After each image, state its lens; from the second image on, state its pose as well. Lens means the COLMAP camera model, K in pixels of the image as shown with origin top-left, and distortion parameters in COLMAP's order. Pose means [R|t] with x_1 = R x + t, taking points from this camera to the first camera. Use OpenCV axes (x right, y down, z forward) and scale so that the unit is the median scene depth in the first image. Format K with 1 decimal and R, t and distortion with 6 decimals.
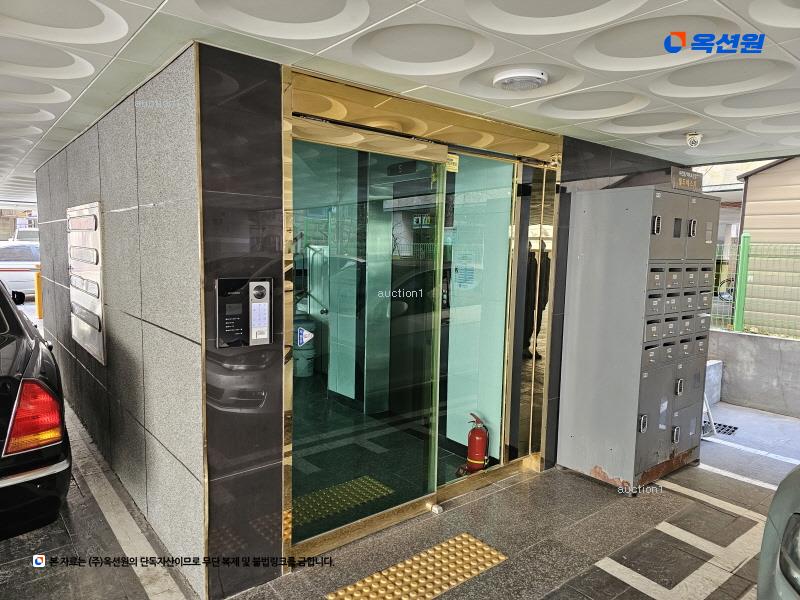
lens RADIAL K [[535.1, 0, 390.4], [0, 535.1, 308.1], [0, 0, 1]] dist [0.075798, -0.066292]
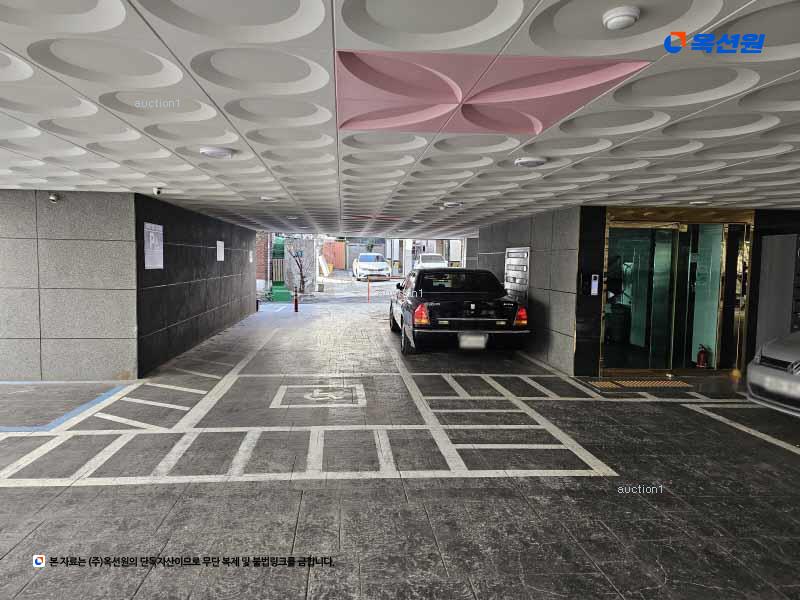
lens RADIAL K [[535.1, 0, 390.4], [0, 535.1, 308.1], [0, 0, 1]] dist [0.075798, -0.066292]
pose [[0.833847, 0.039076, -0.550611, 0.287095], [-0.056619, 0.998285, -0.014898, 0.146837], [0.549084, 0.043598, 0.834629, -1.300020]]
